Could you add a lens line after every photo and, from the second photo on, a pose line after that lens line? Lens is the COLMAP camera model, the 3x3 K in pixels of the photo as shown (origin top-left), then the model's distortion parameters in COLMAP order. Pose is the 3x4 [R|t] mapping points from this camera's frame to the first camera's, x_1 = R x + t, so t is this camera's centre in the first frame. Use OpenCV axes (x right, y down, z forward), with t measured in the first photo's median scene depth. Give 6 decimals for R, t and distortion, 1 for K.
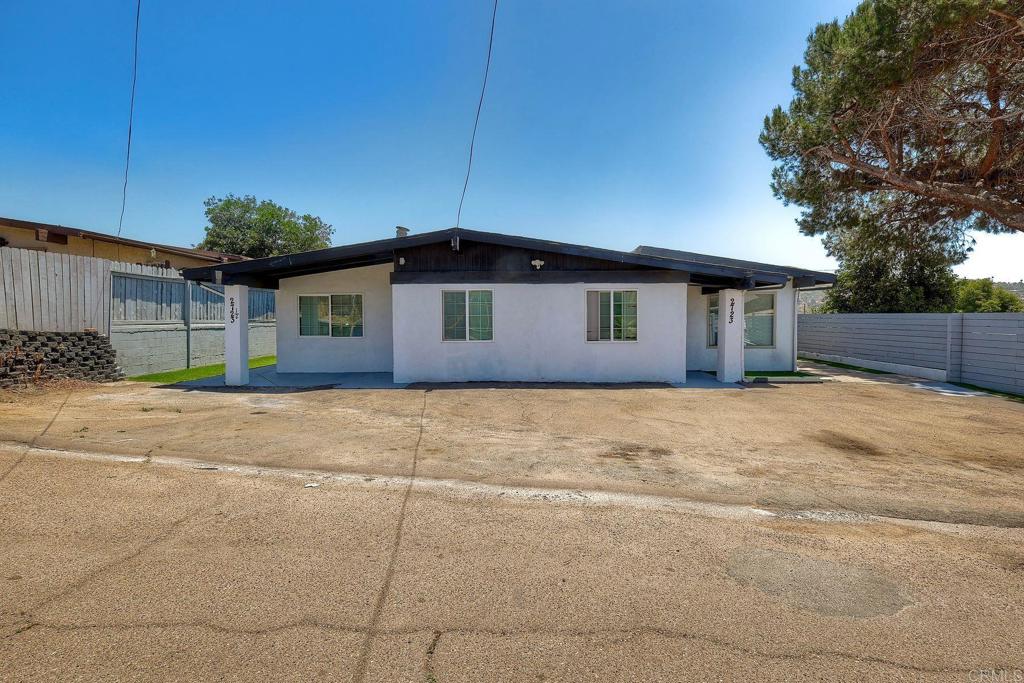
lens RADIAL K [[458.7, 0, 514.9], [0, 458.7, 335.2], [0, 0, 1]] dist [0.002947, 0.000267]
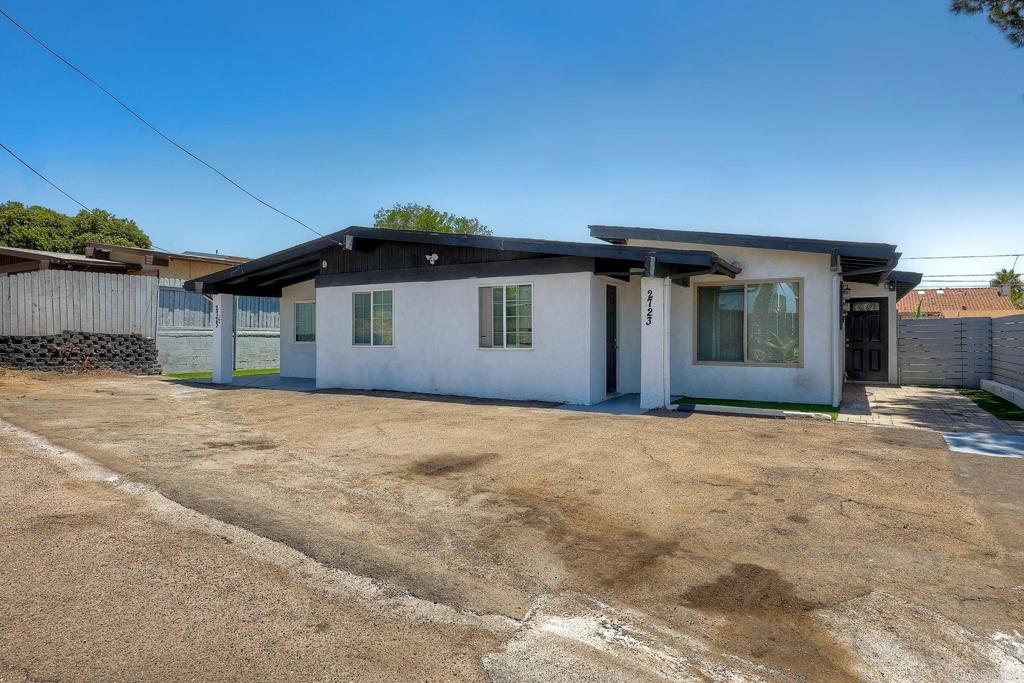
lens RADIAL K [[609.4, 0, 512.0], [0, 609.4, 341.5], [0, 0, 1]] dist [0.000025, -0.000148]
pose [[0.859562, 0.007111, -0.510982, 0.773358], [-0.022400, 0.999466, -0.023772, 0.026780], [0.510540, 0.031880, 0.859263, 0.085021]]
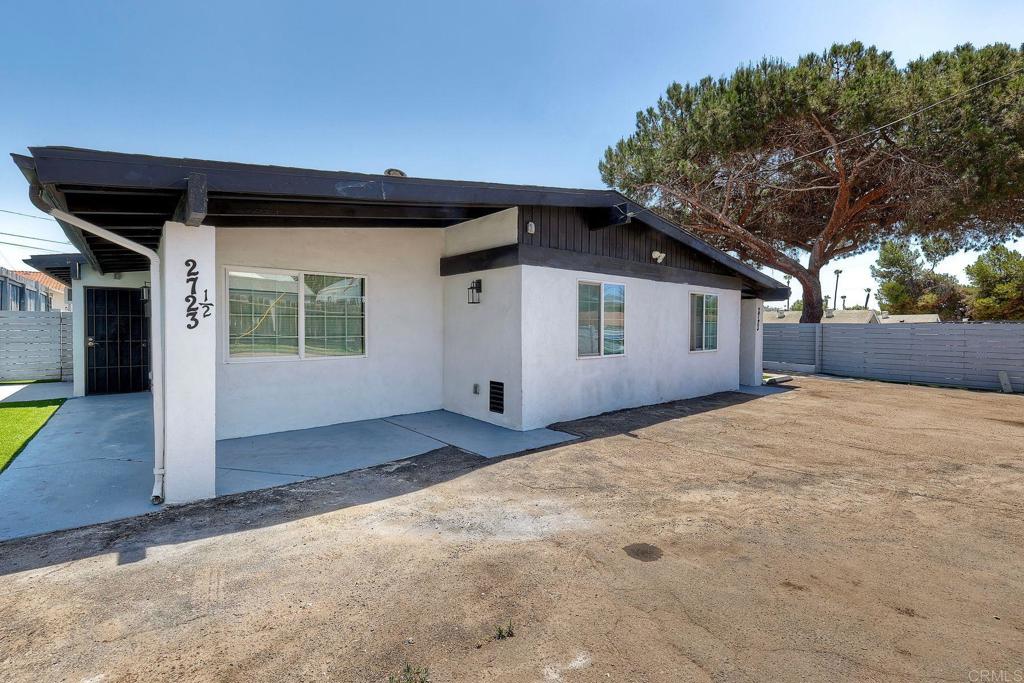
lens RADIAL K [[455.1, 0, 516.7], [0, 455.1, 332.8], [0, 0, 1]] dist [0.002752, -0.000321]
pose [[0.759894, -0.002558, 0.650042, -0.653856], [0.014799, 0.999801, -0.013366, -0.015134], [-0.649879, 0.019777, 0.759780, 0.559232]]
